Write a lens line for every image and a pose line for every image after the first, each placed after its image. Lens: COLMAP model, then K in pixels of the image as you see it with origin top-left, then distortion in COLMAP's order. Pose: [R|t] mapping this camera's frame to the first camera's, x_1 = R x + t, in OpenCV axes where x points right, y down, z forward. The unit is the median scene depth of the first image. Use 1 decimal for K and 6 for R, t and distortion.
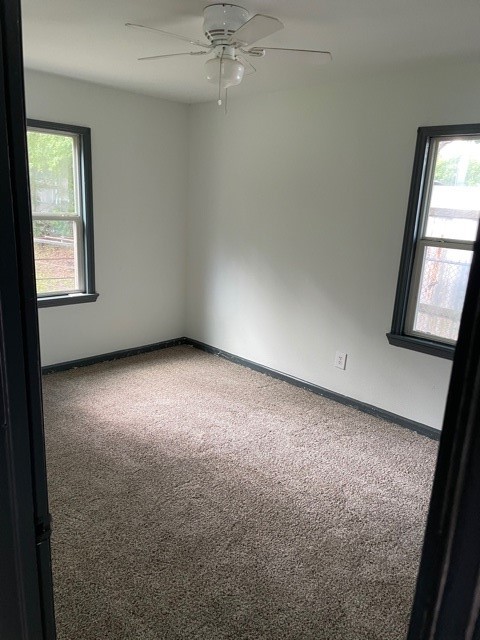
lens RADIAL K [[488.4, 0, 237.8], [0, 488.4, 325.9], [0, 0, 1]] dist [0.094616, -0.098108]
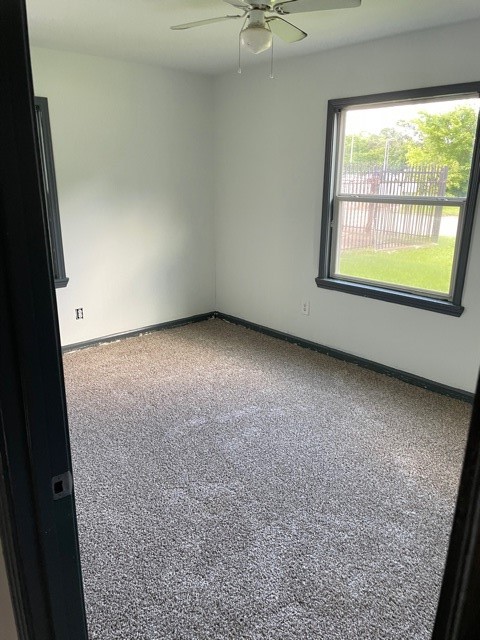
lens RADIAL K [[488.4, 0, 242.2], [0, 488.4, 315.0], [0, 0, 1]] dist [0.094616, -0.098108]
pose [[0.997978, -0.037849, -0.051056, 0.190237], [0.039598, 0.998648, 0.033675, 0.060208], [0.049712, -0.035628, 0.998128, -0.196354]]
